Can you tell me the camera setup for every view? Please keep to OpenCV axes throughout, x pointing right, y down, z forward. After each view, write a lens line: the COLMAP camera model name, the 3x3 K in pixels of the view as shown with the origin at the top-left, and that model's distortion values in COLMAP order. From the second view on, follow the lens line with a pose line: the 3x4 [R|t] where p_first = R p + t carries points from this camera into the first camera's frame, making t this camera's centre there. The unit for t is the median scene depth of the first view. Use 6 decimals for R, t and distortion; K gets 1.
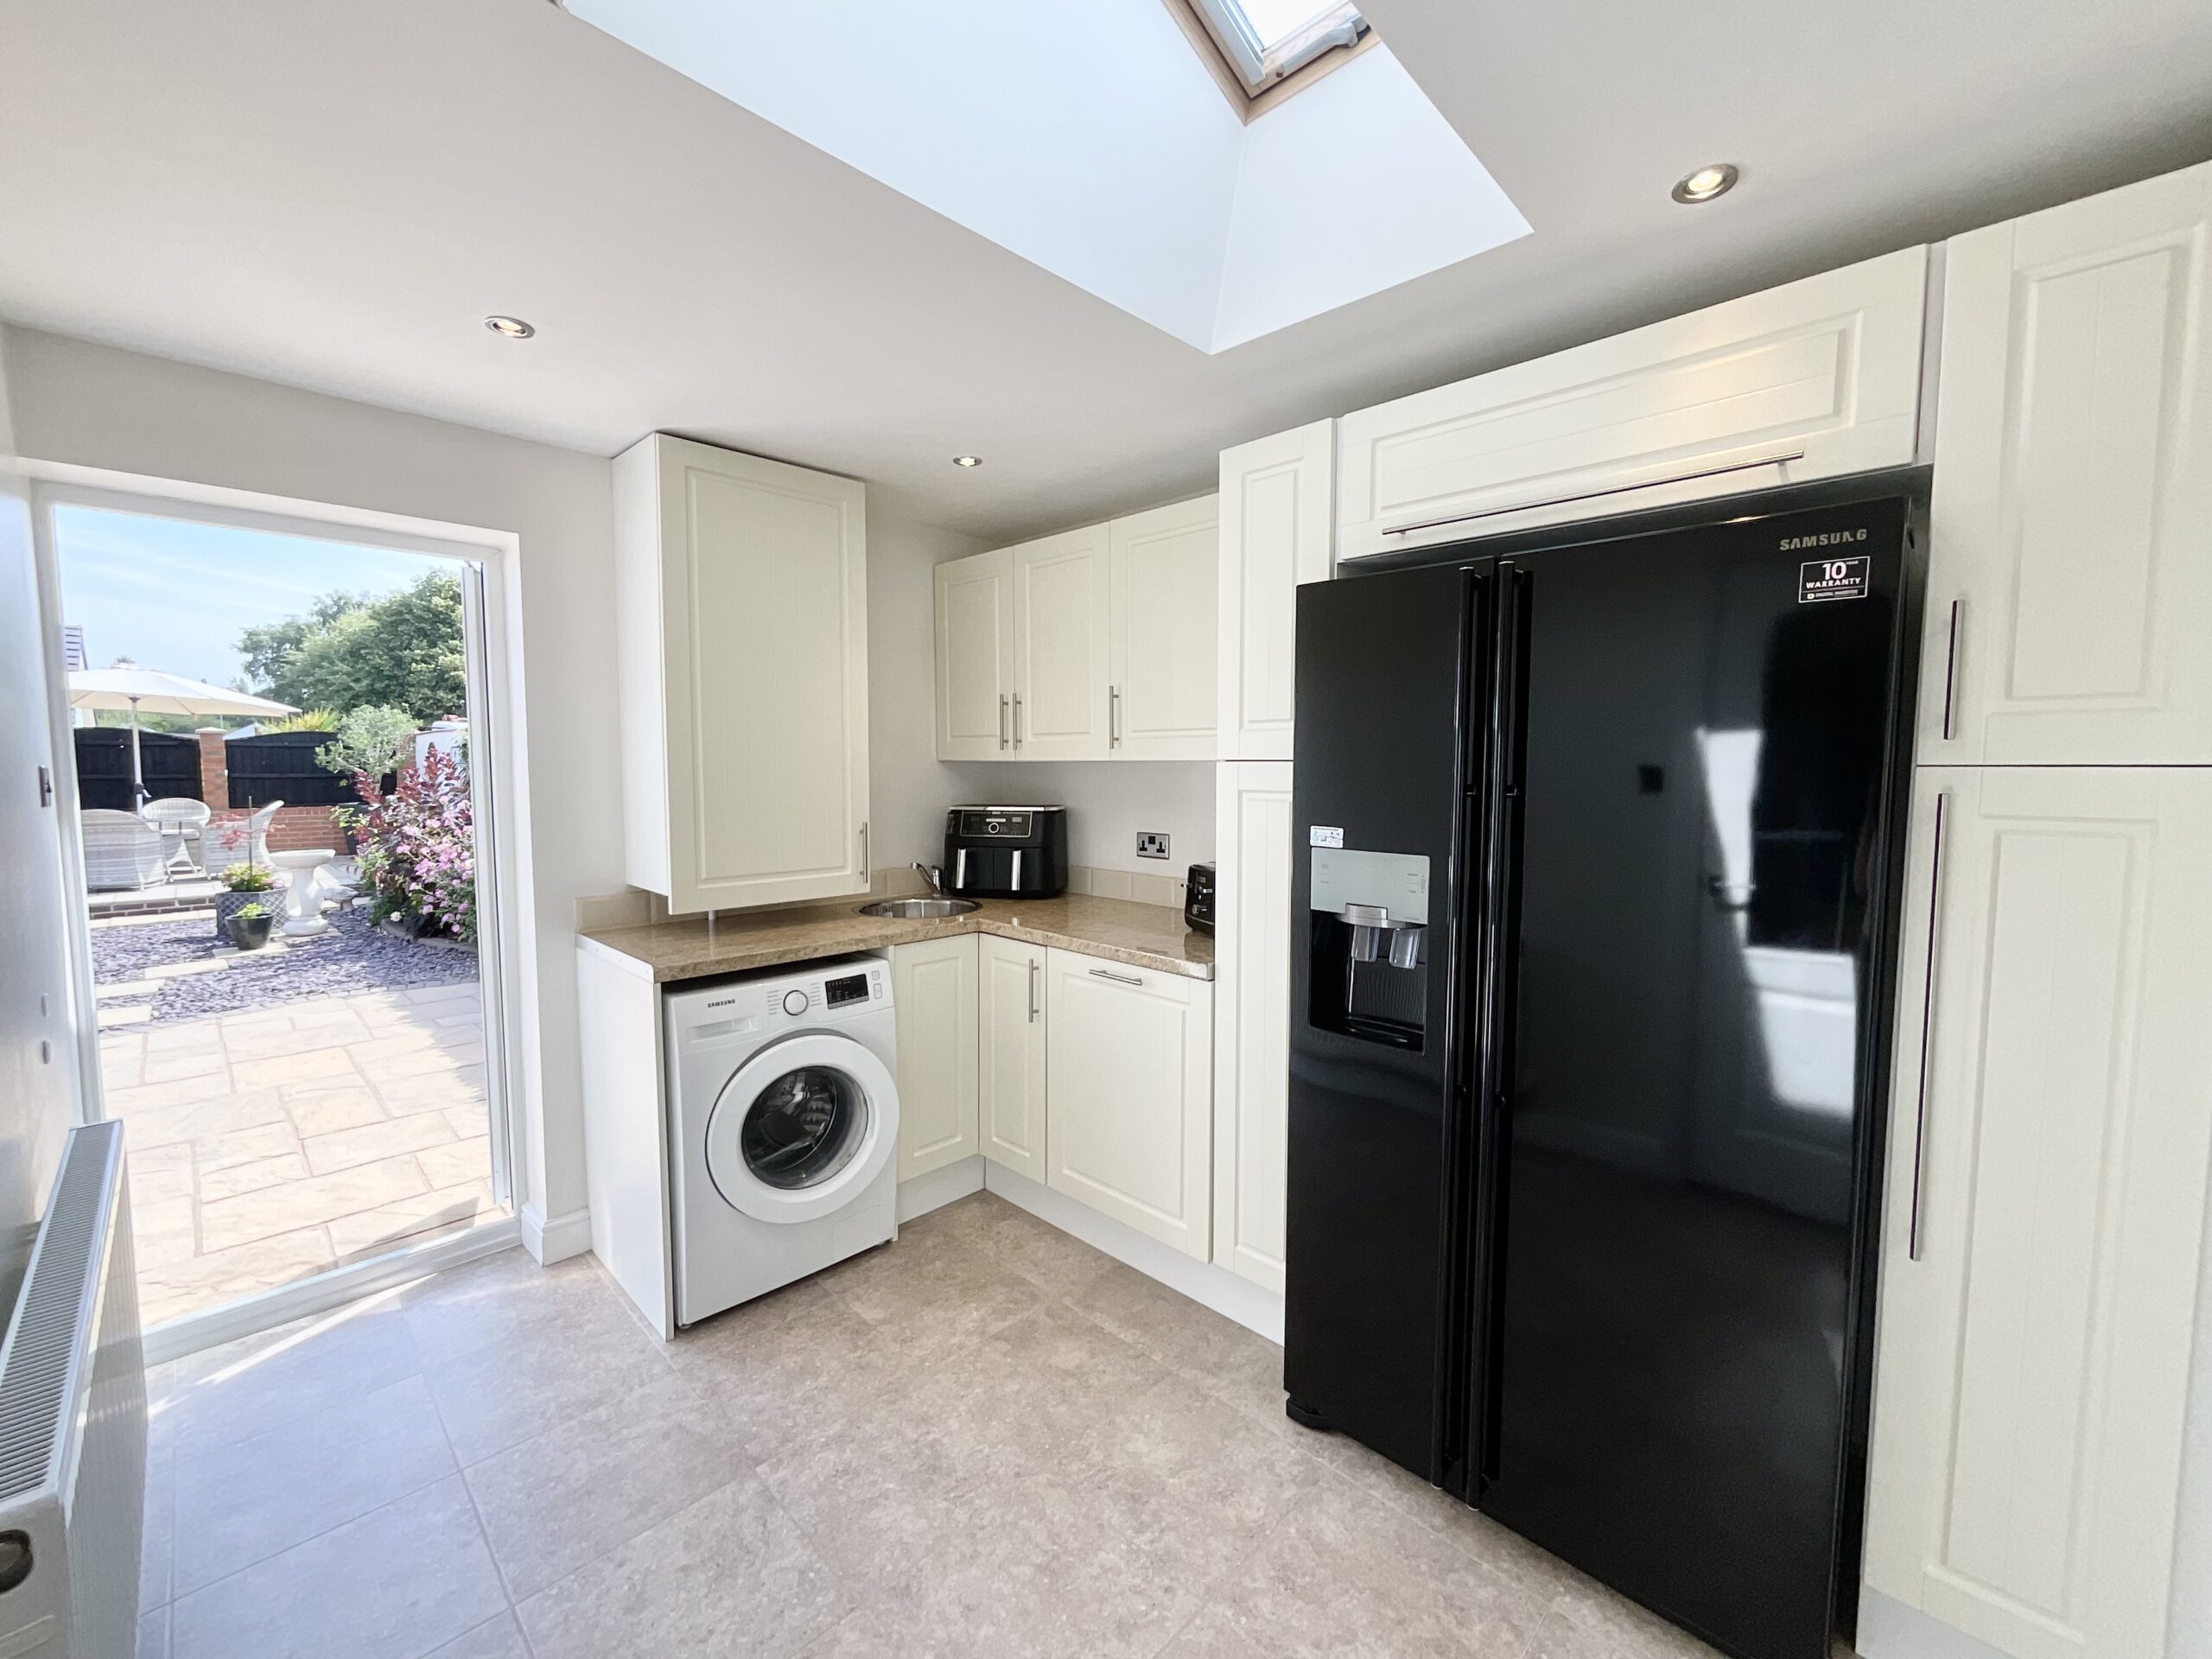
lens RADIAL K [[898.3, 0, 1106.0], [0, 898.3, 829.5], [0, 0, 1]] dist [-0.002836, -0.000222]
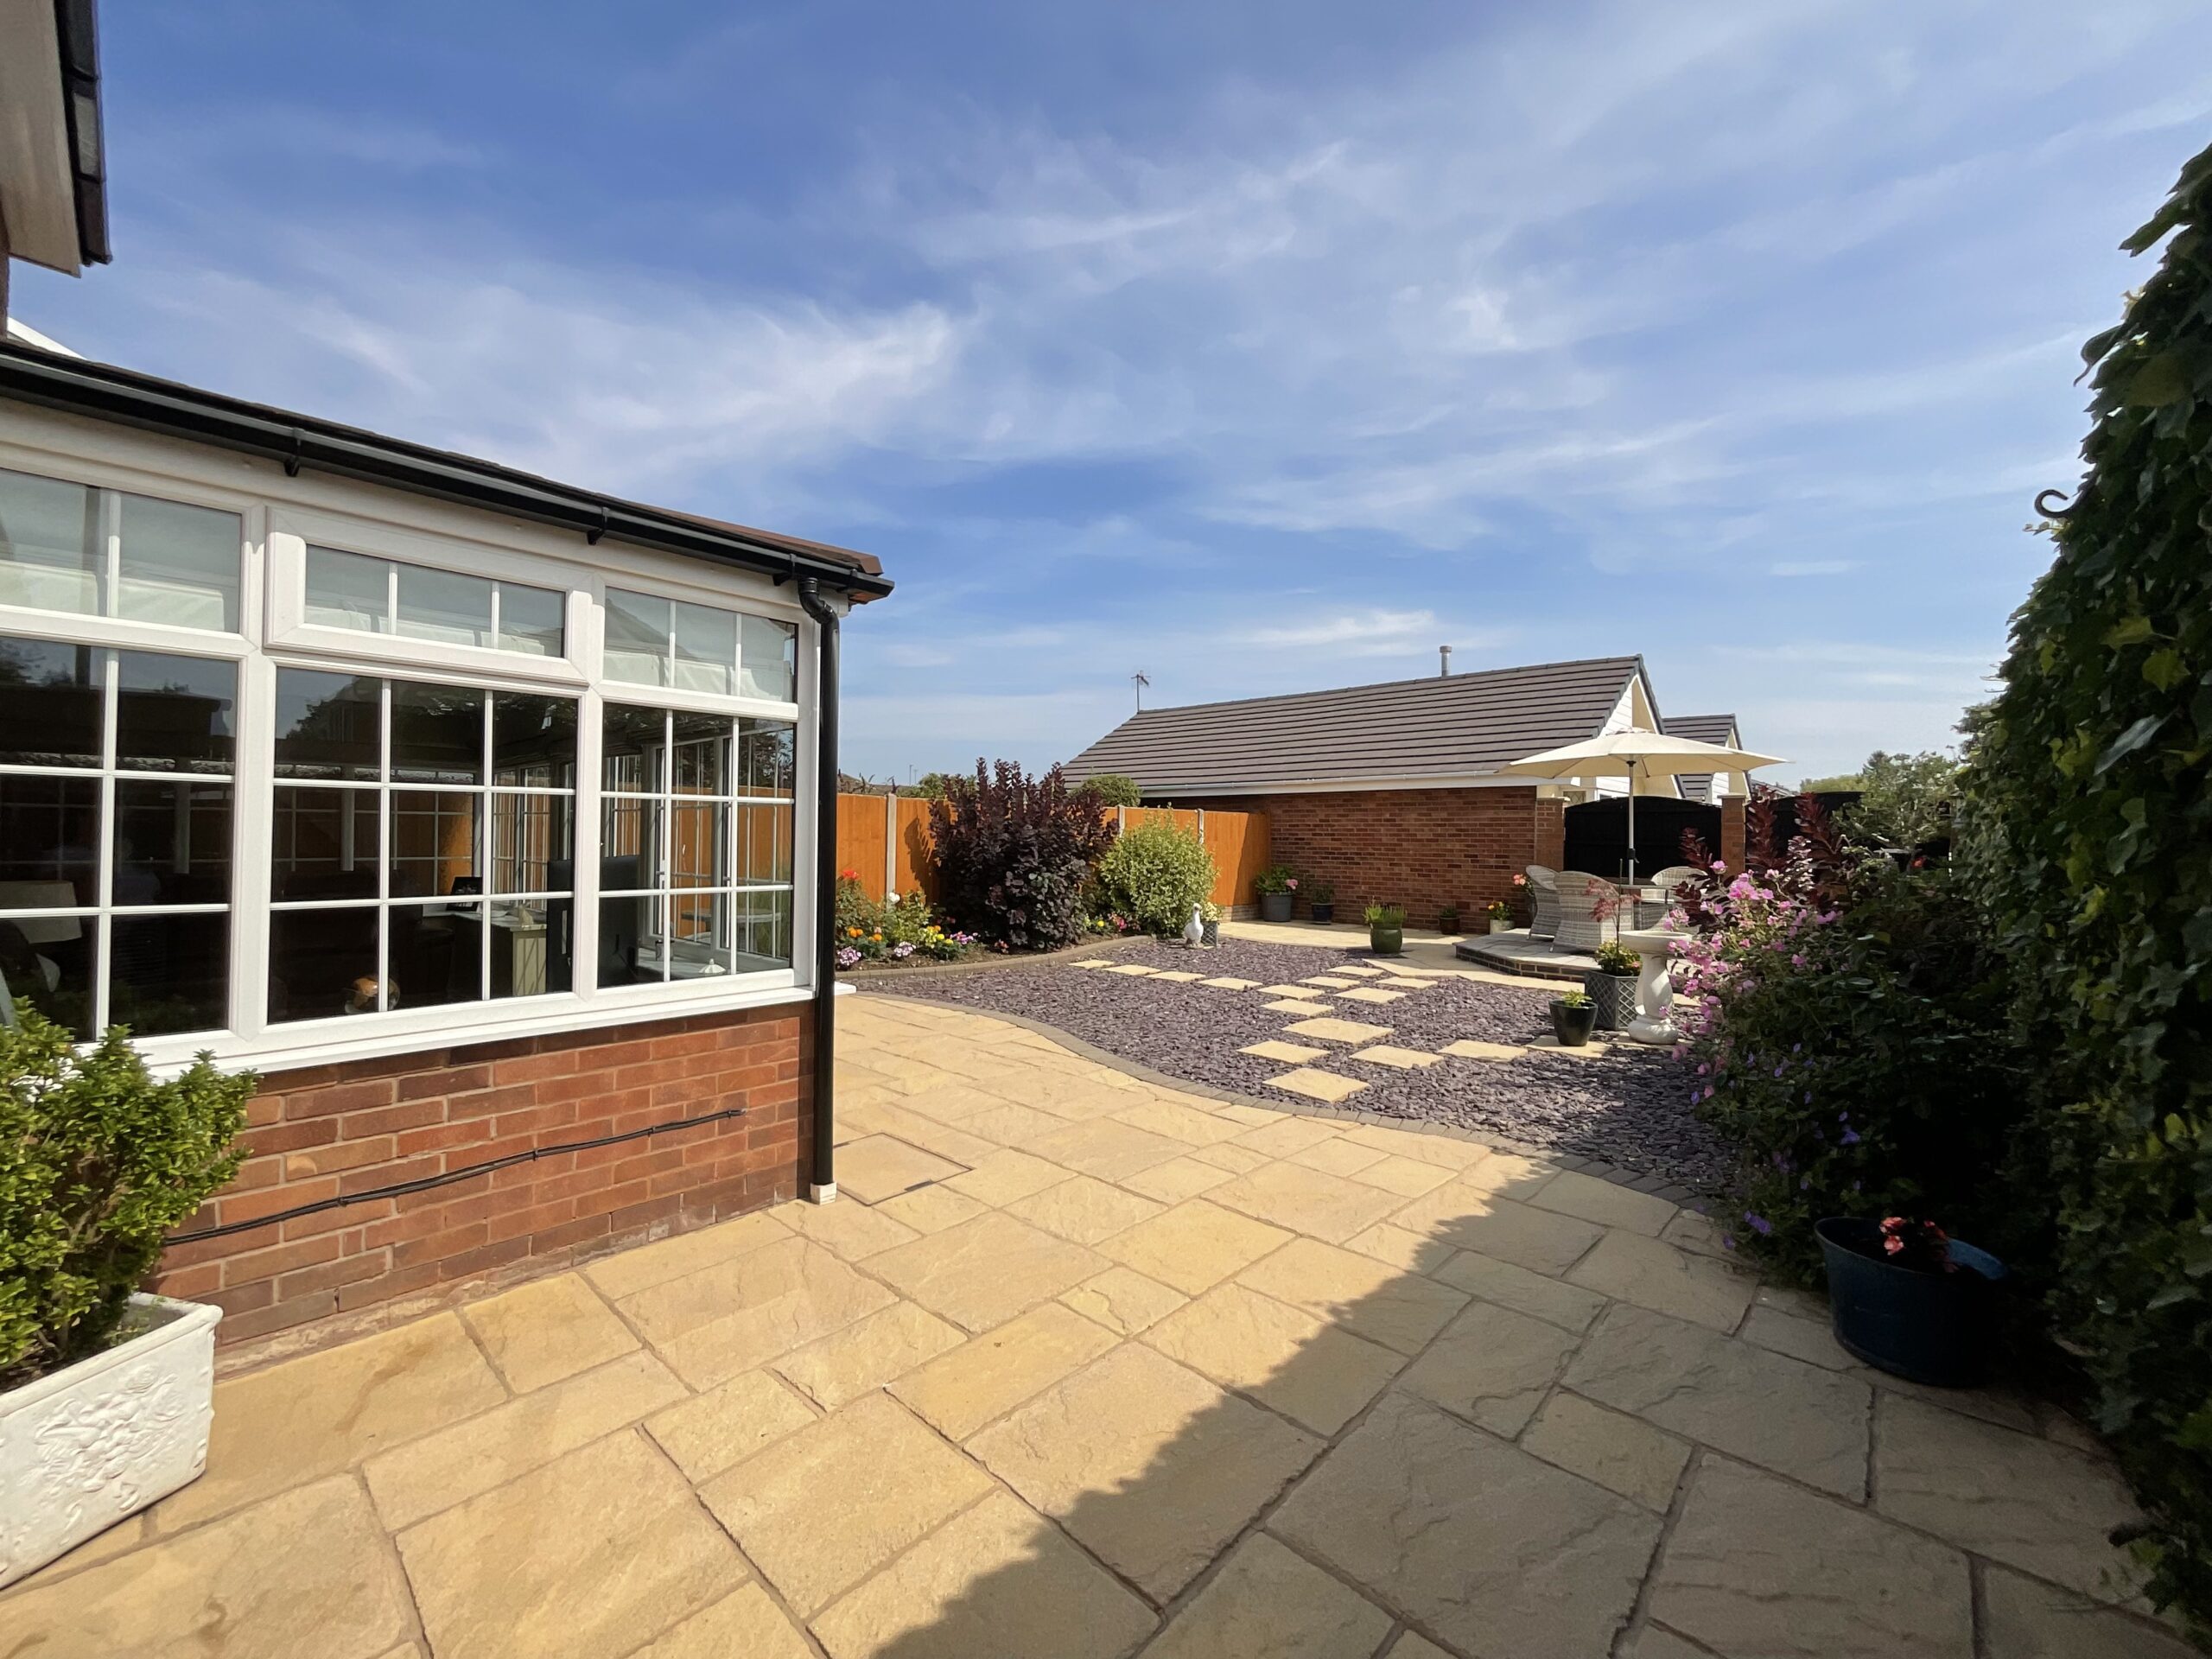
lens RADIAL K [[898.3, 0, 1106.0], [0, 898.3, 829.5], [0, 0, 1]] dist [-0.002836, -0.000222]
pose [[0.025362, -0.012579, -0.999599, -0.227612], [-0.081901, 0.996533, -0.014619, -0.026949], [0.996318, 0.082239, 0.024243, 0.880821]]
